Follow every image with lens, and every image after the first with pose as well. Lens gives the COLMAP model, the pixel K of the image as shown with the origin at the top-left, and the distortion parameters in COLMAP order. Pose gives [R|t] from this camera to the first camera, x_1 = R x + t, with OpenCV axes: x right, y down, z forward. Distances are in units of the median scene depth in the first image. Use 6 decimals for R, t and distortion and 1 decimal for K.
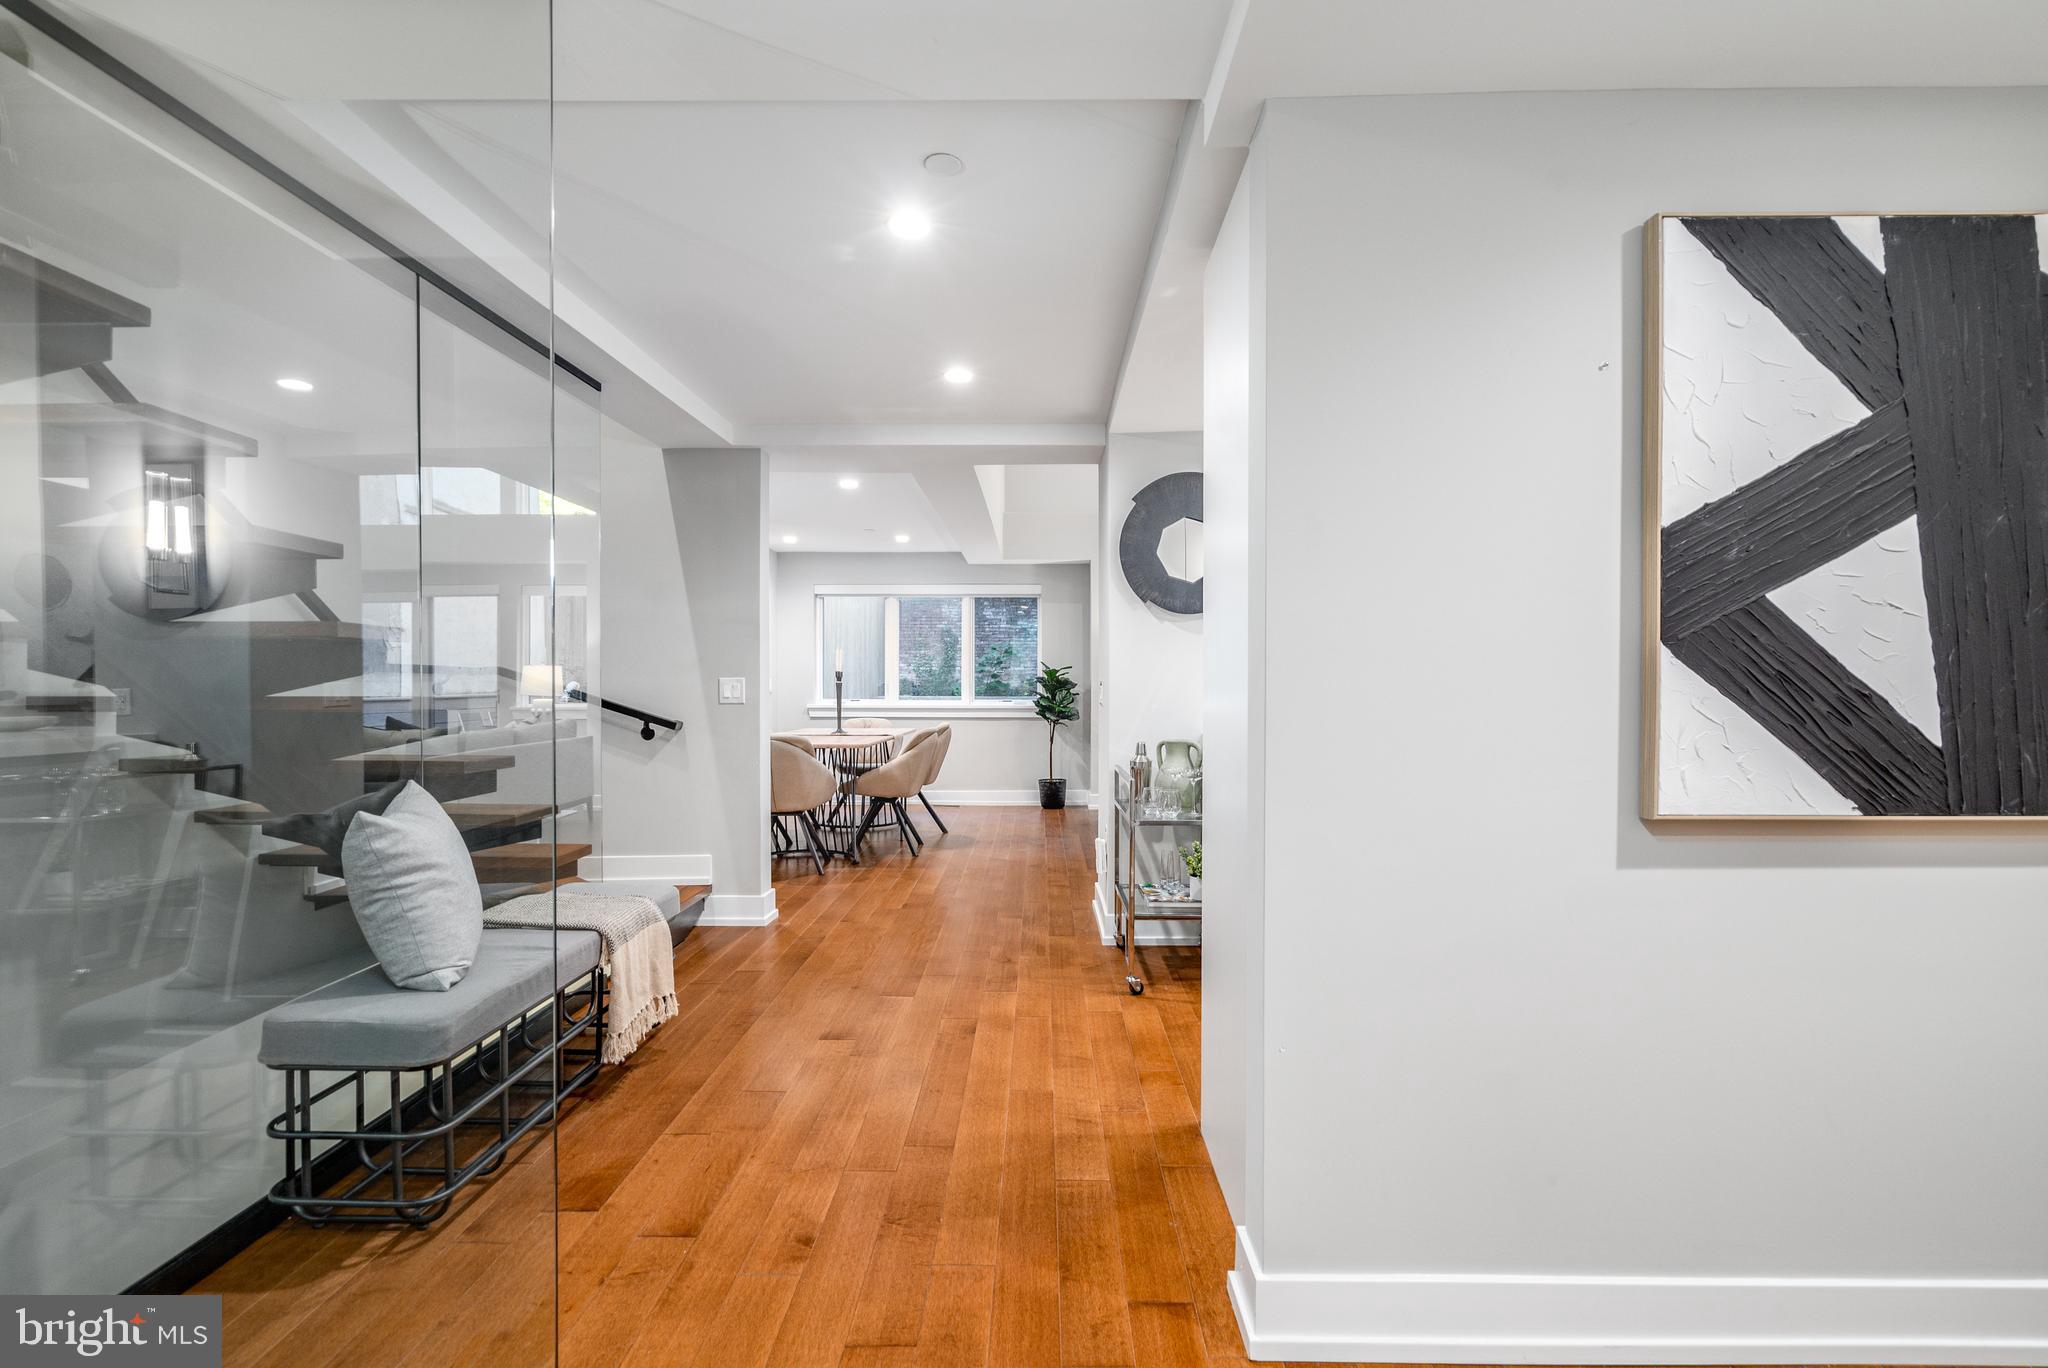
lens RADIAL K [[941.2, 0, 1029.2], [0, 941.2, 667.6], [0, 0, 1]] dist [-0.004995, 0.001888]
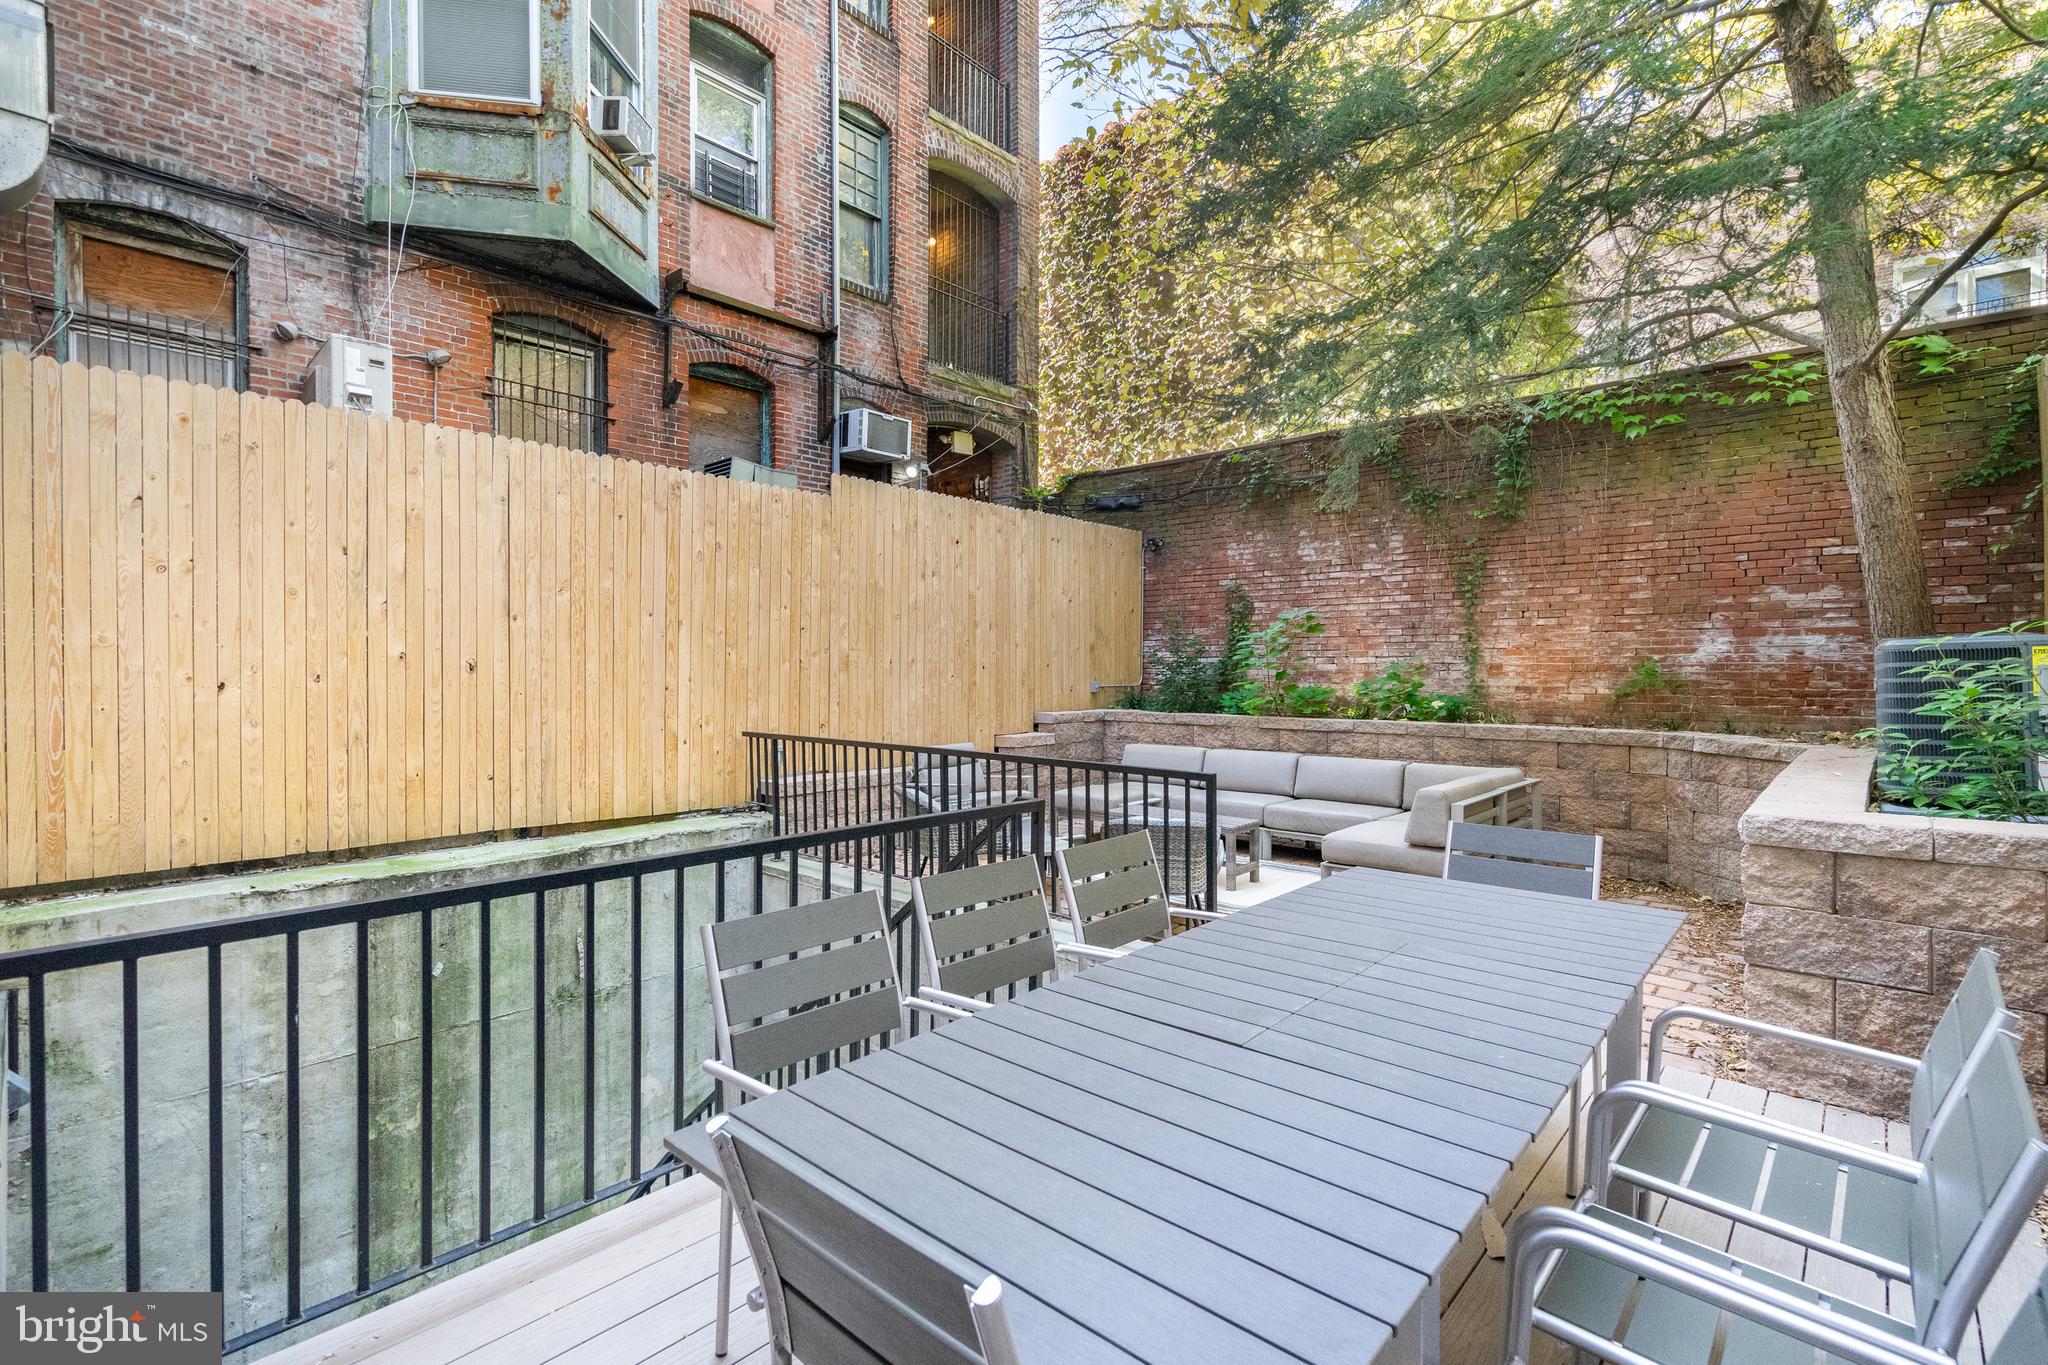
lens RADIAL K [[941.2, 0, 1029.3], [0, 941.2, 686.6], [0, 0, 1]] dist [-0.004995, 0.001888]
pose [[0.755580, 0.014892, -0.654887, 0.395439], [0.008426, 0.999438, 0.032449, -0.004377], [0.655002, -0.030036, 0.755030, 1.101428]]
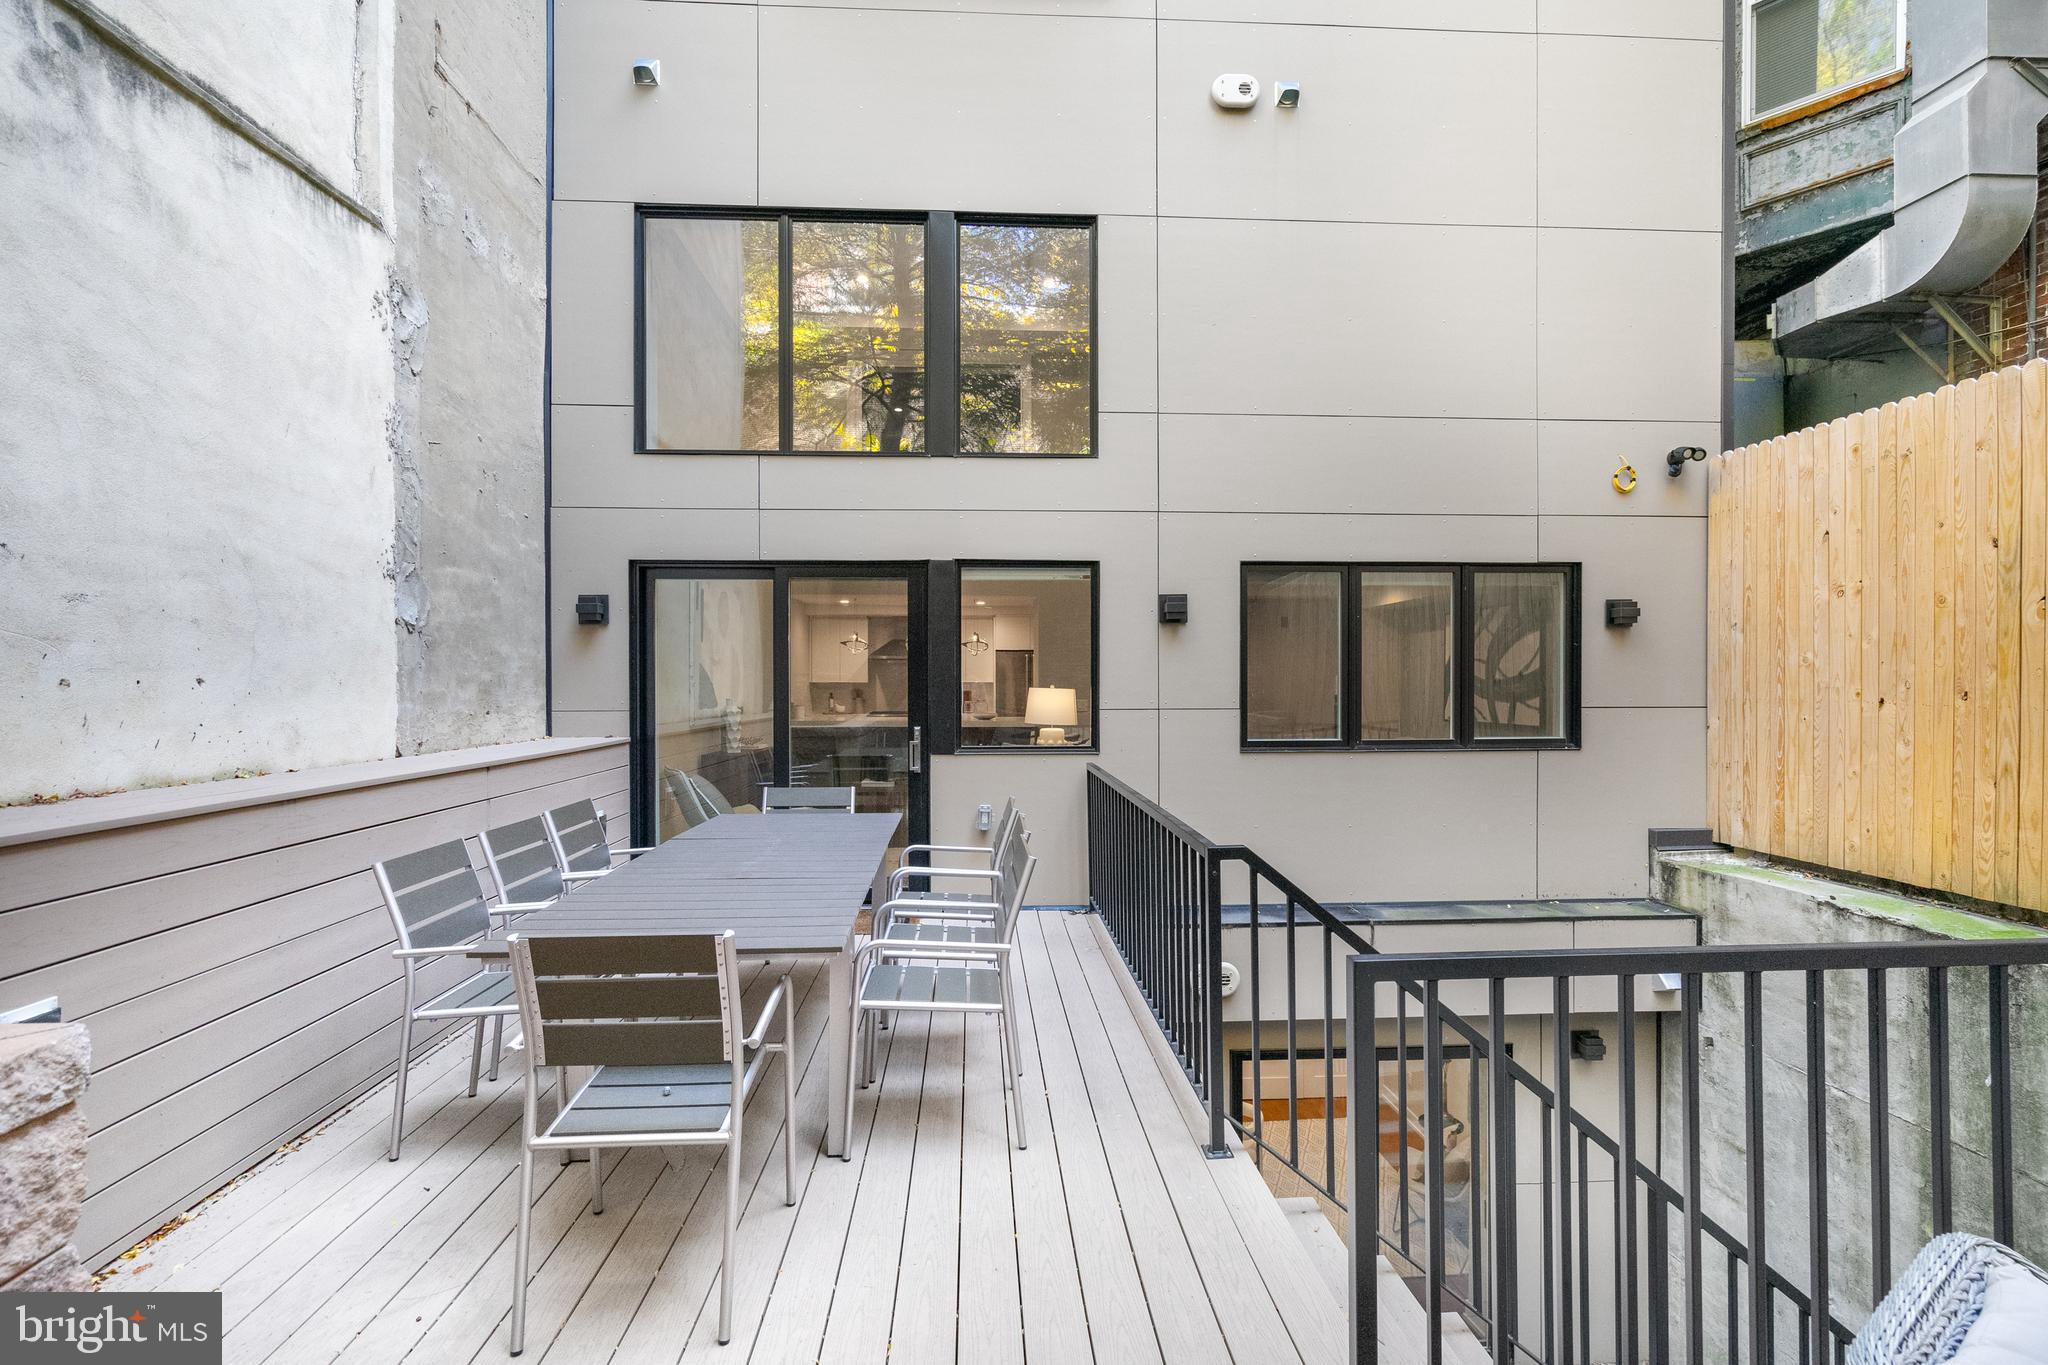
lens RADIAL K [[941.2, 0, 1026.3], [0, 941.2, 677.8], [0, 0, 1]] dist [-0.004995, 0.001888]
pose [[-0.996754, 0.000773, -0.080499, 0.224626], [0.002479, 0.999774, -0.021097, 0.005442], [0.080465, -0.021228, -0.996531, 1.722117]]
